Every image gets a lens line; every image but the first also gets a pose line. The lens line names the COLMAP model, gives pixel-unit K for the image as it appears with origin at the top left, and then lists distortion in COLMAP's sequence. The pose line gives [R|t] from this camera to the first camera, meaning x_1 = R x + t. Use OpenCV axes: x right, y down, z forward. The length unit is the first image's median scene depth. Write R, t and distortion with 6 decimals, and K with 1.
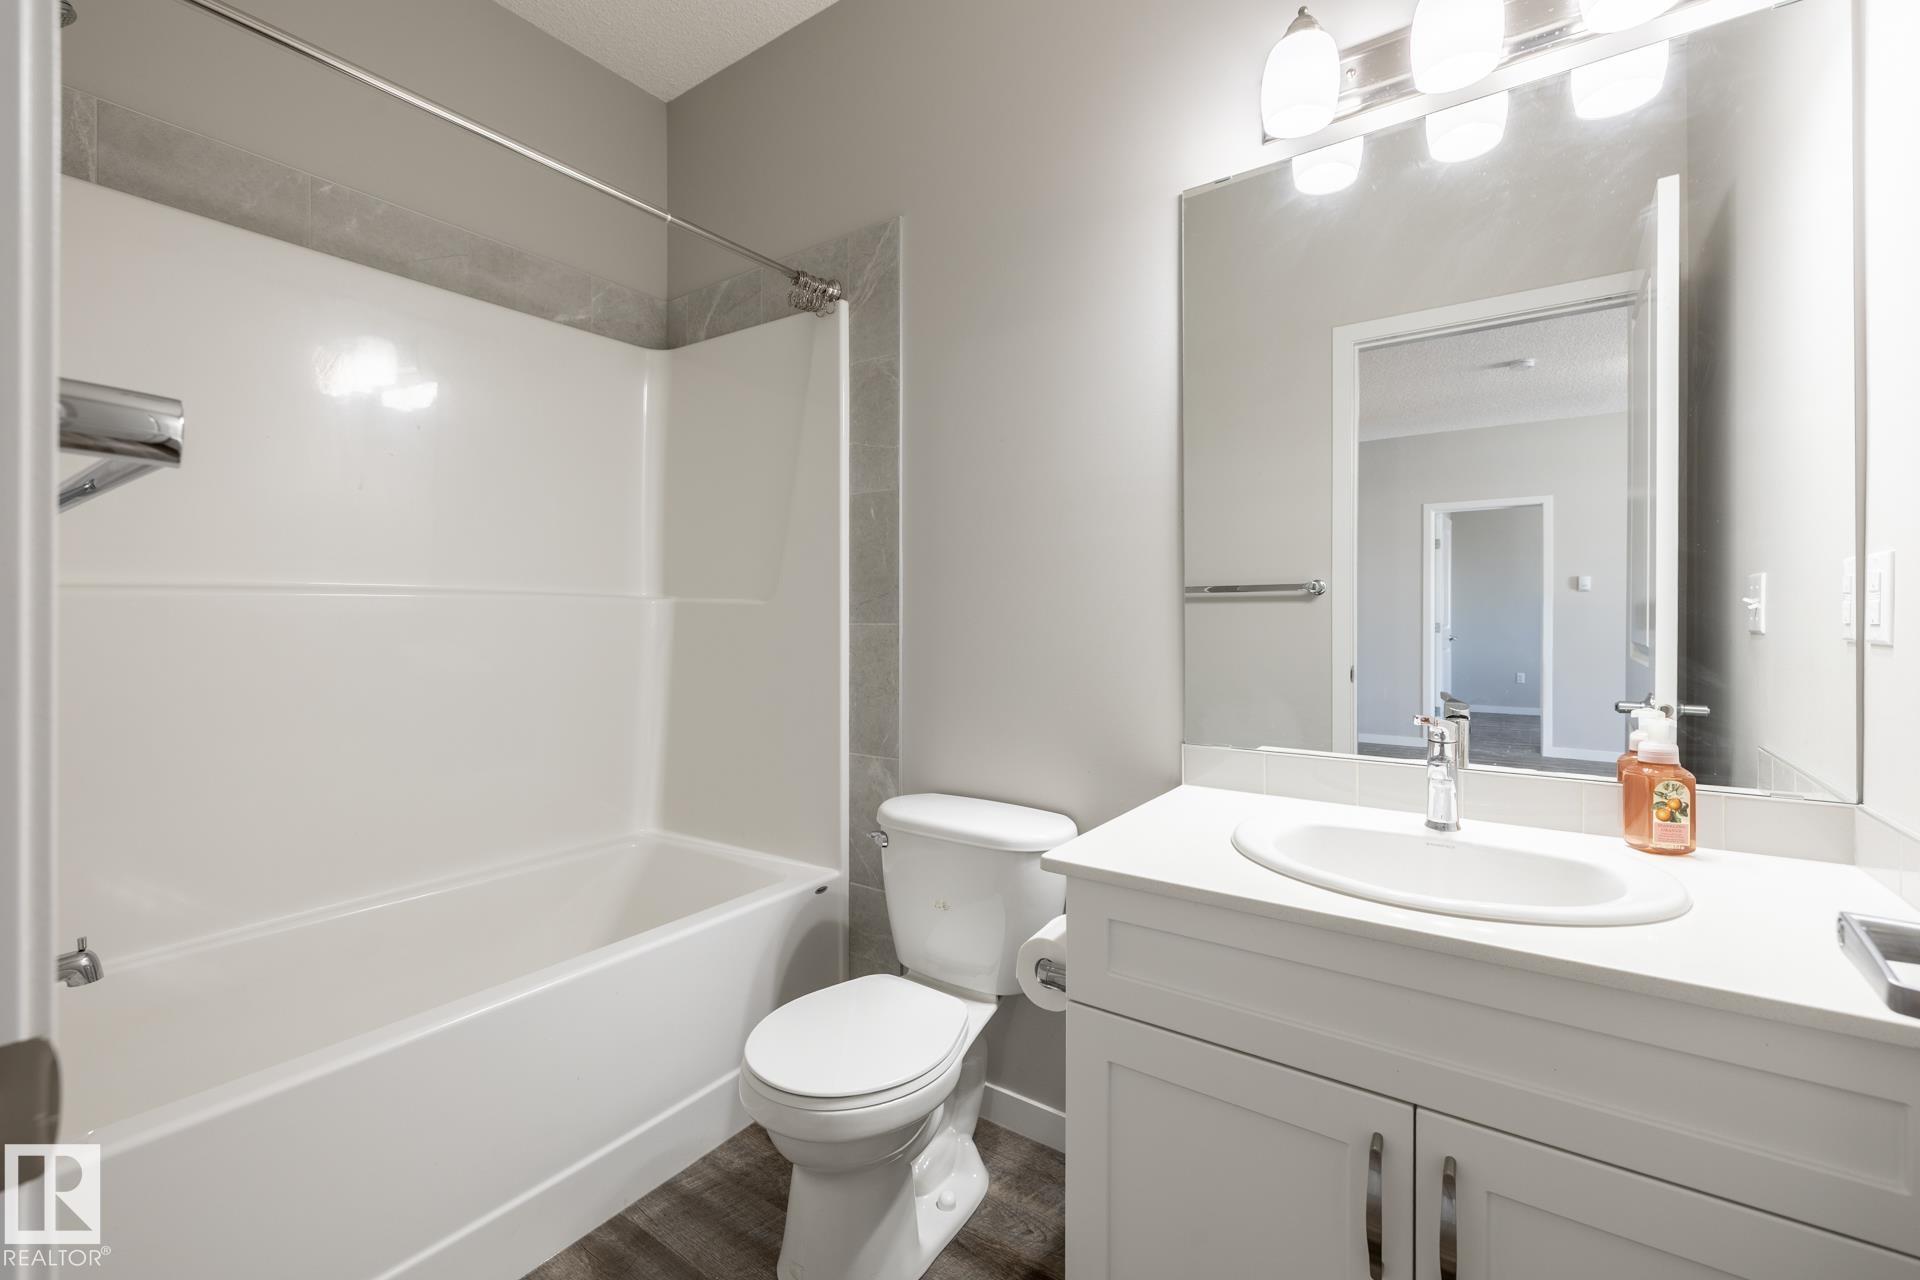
lens RADIAL K [[816.1, 0, 960.5], [0, 816.1, 623.1], [0, 0, 1]] dist [-0.004144, 0.000916]
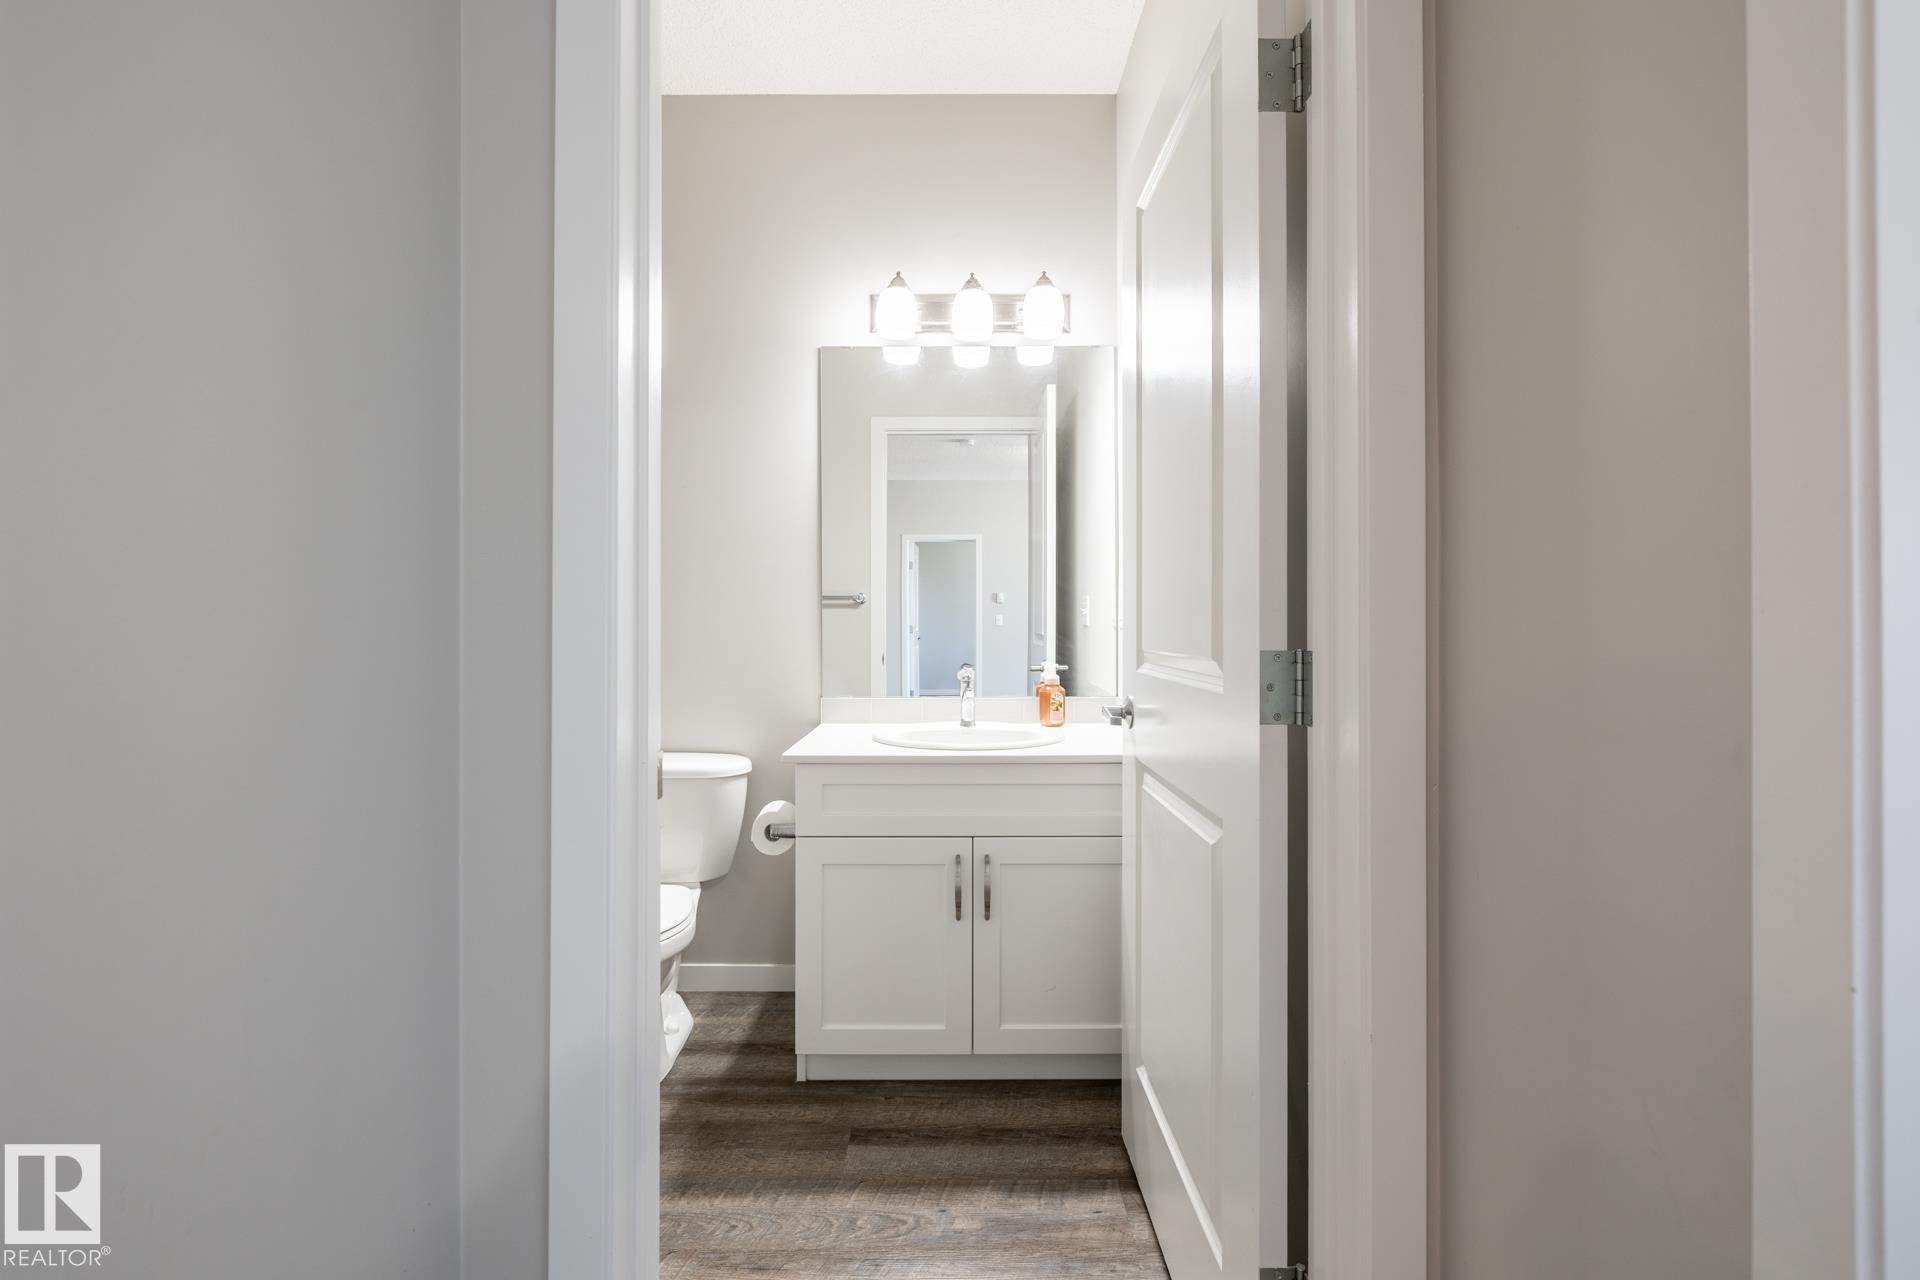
lens RADIAL K [[816.1, 0, 963.2], [0, 816.1, 633.6], [0, 0, 1]] dist [-0.004144, 0.000916]
pose [[0.814030, -0.008092, 0.580766, -0.419783], [0.005346, 0.999965, 0.006439, 0.015019], [-0.580798, -0.002136, 0.814045, -0.444386]]
